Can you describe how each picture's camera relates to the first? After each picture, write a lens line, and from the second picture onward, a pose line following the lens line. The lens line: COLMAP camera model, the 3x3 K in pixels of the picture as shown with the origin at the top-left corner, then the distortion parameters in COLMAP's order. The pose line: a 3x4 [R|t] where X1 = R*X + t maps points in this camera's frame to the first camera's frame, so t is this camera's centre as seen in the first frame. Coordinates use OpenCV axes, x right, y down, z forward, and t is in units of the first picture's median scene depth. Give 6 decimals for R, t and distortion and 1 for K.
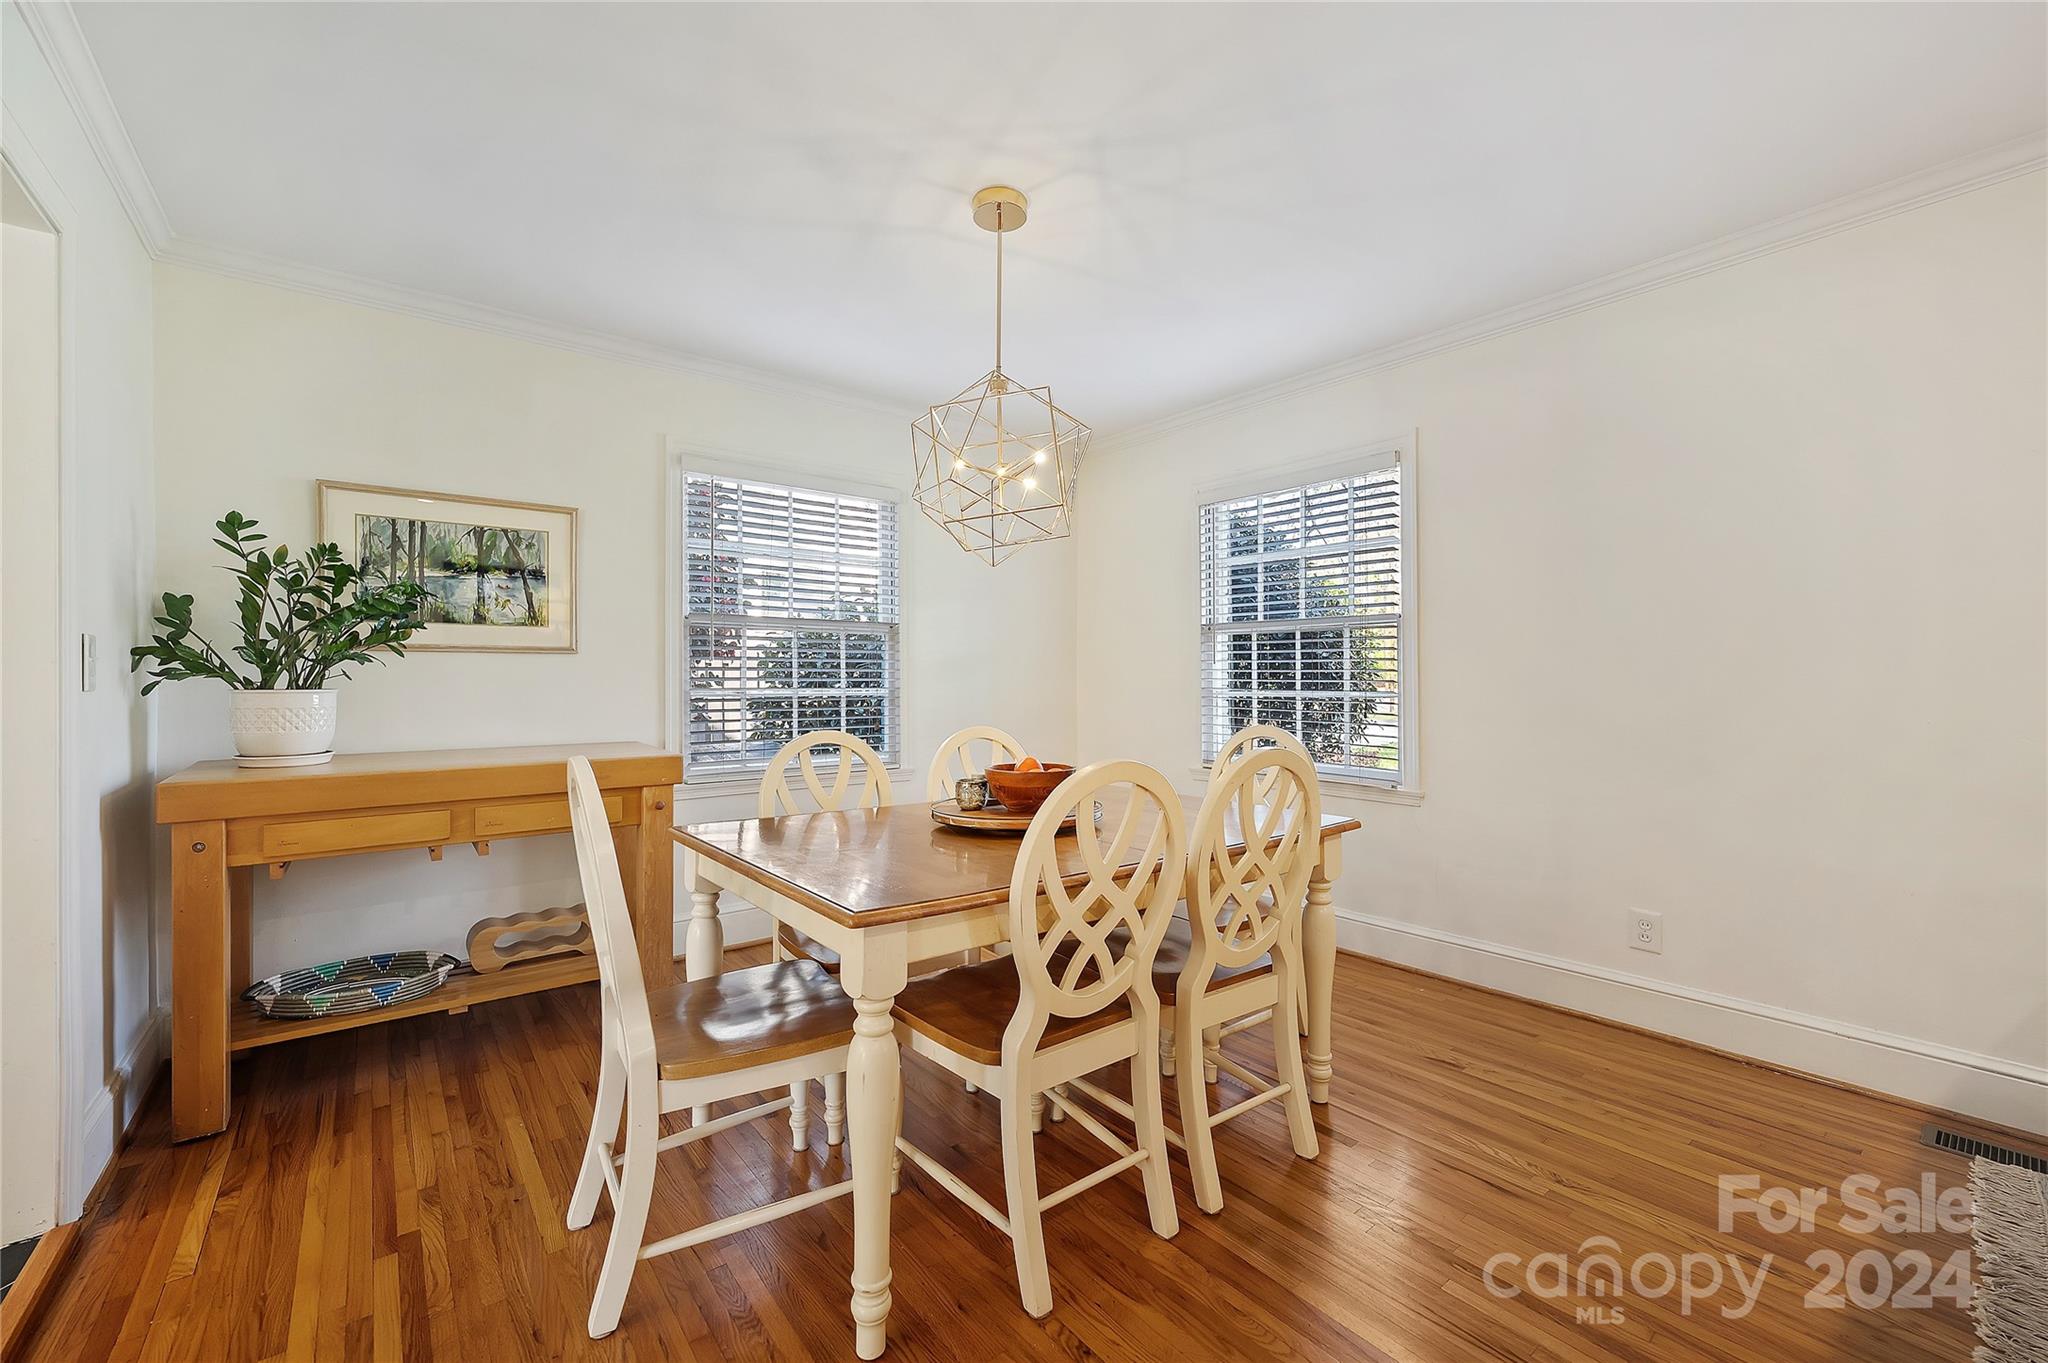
lens RADIAL K [[837.3, 0, 1030.7], [0, 837.3, 680.9], [0, 0, 1]] dist [0.001798, 0.000240]
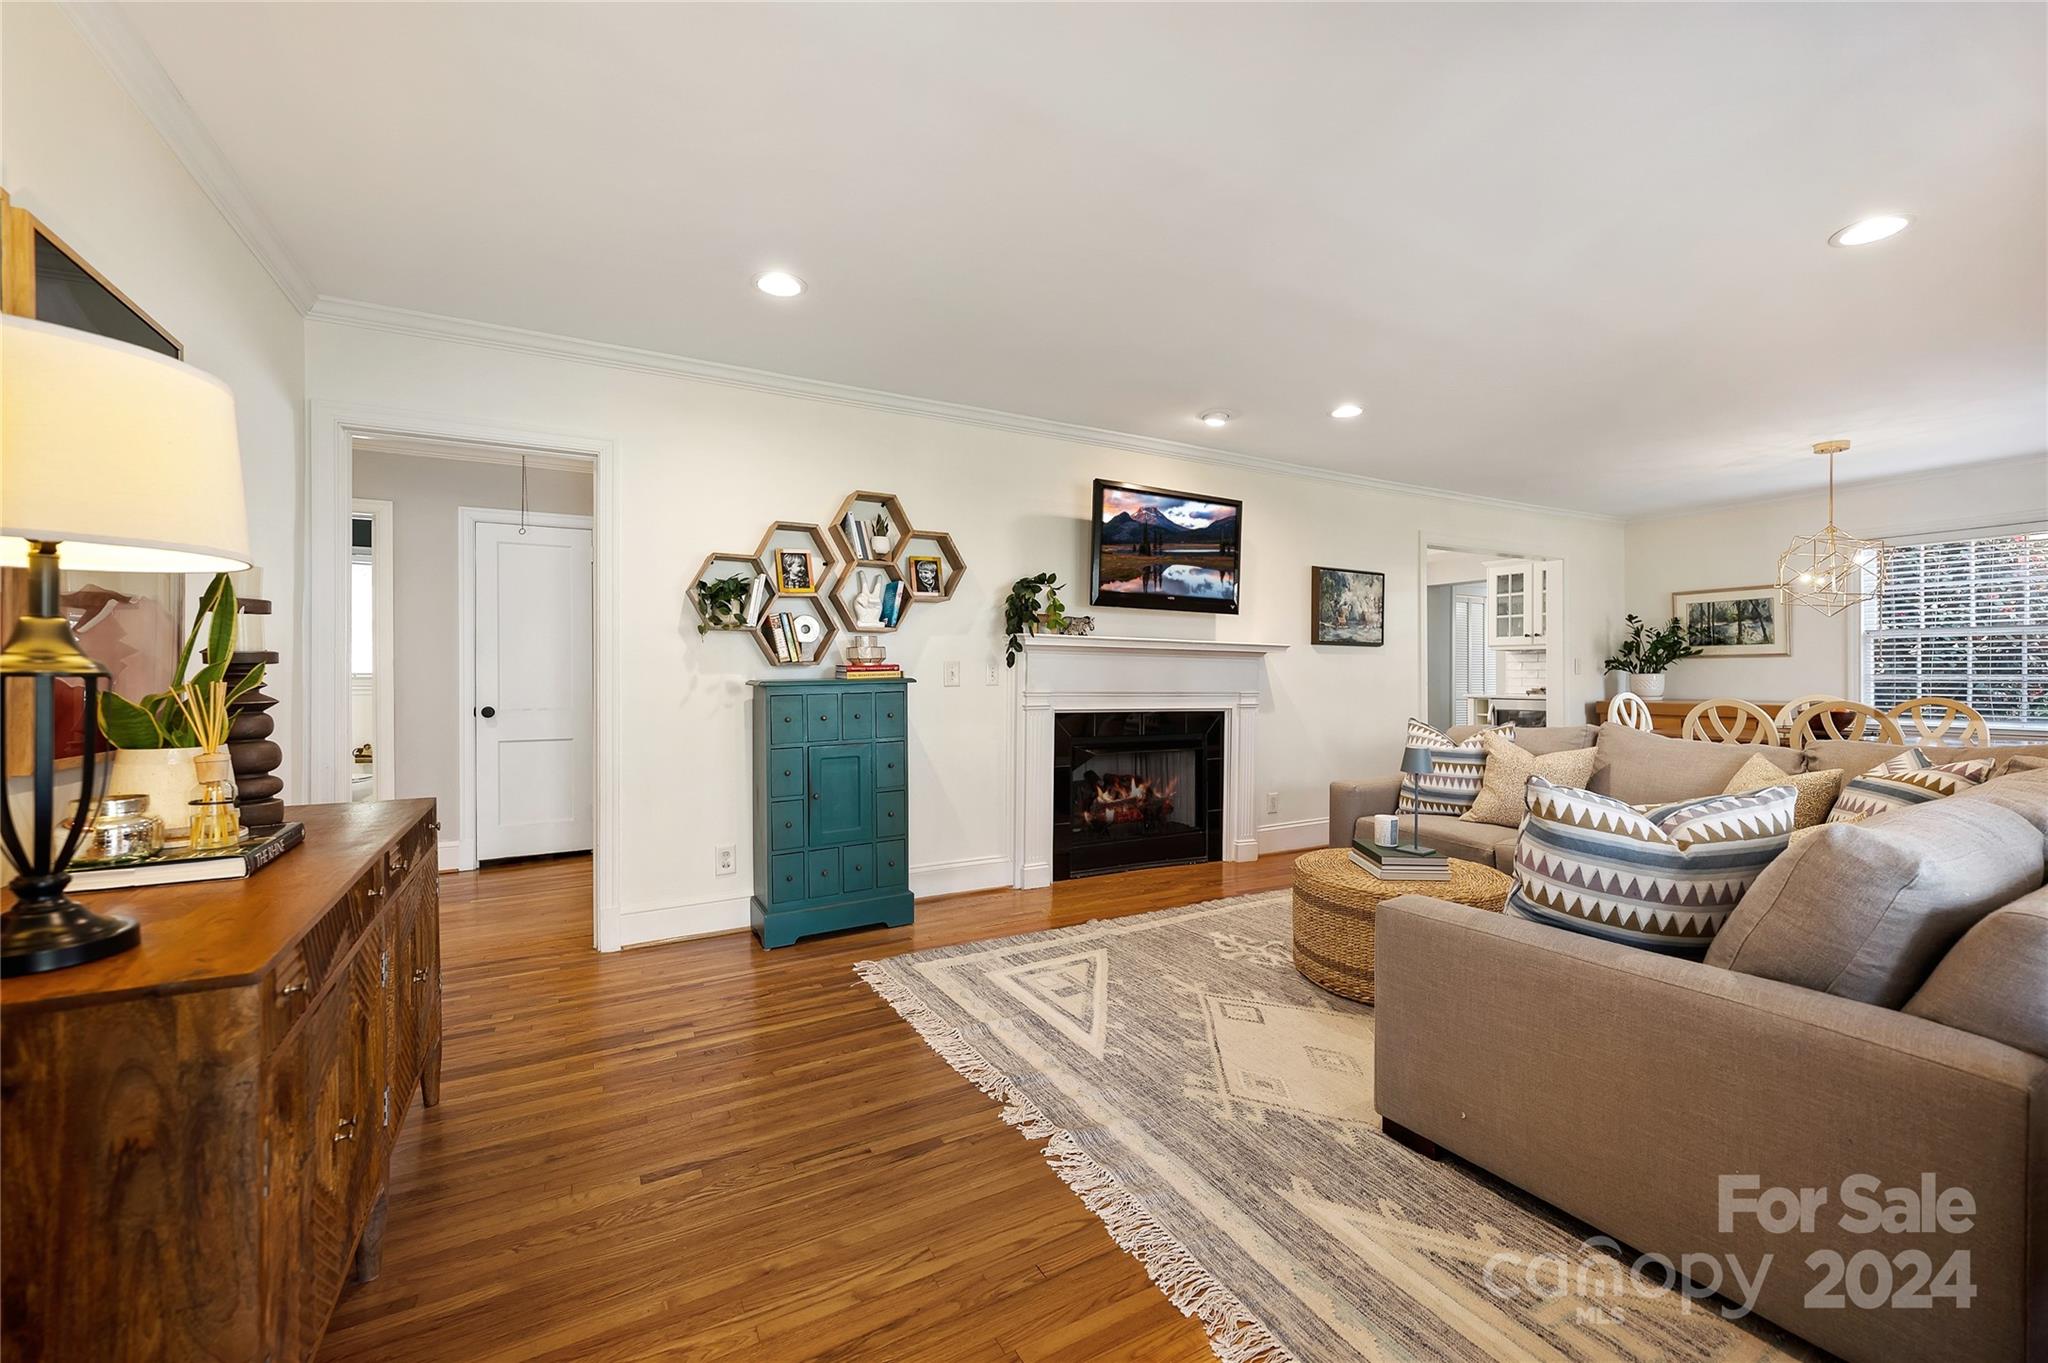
lens RADIAL K [[837.3, 0, 1019.9], [0, 837.3, 676.9], [0, 0, 1]] dist [0.001798, 0.000240]
pose [[-0.168316, 0.003729, -0.985726, 2.157921], [0.004412, 0.999986, 0.003030, 0.003745], [0.985723, -0.003839, -0.168330, -0.588114]]
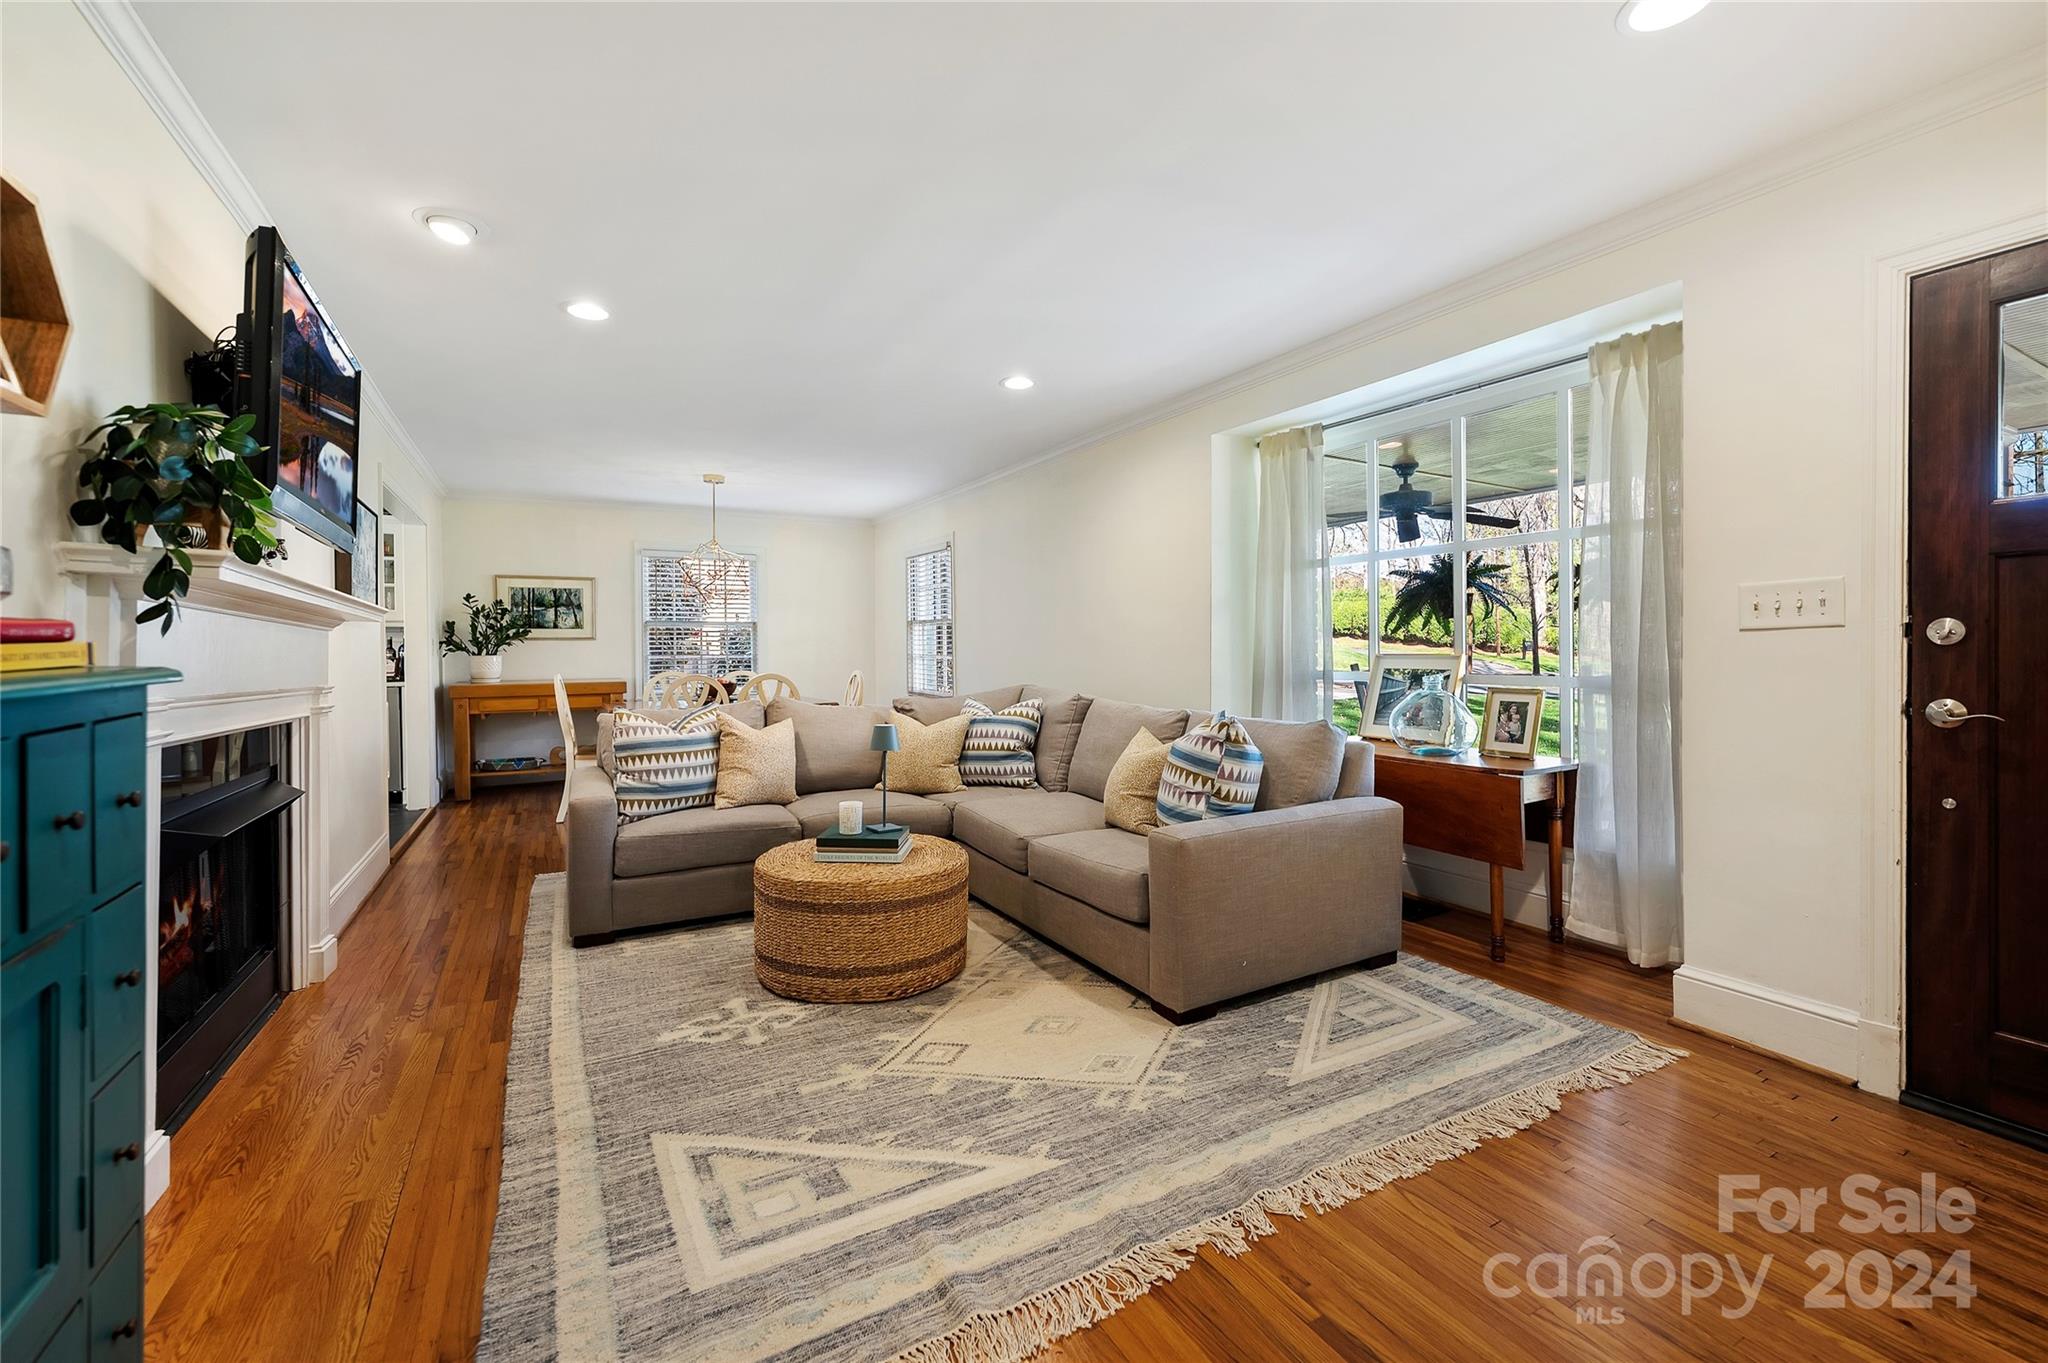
lens RADIAL K [[837.3, 0, 1028.8], [0, 837.3, 659.5], [0, 0, 1]] dist [0.001798, 0.000240]
pose [[0.988788, -0.005177, -0.149239, 1.241951], [0.007009, 0.999906, 0.011750, 0.004099], [0.149165, -0.012665, 0.988731, -1.404004]]
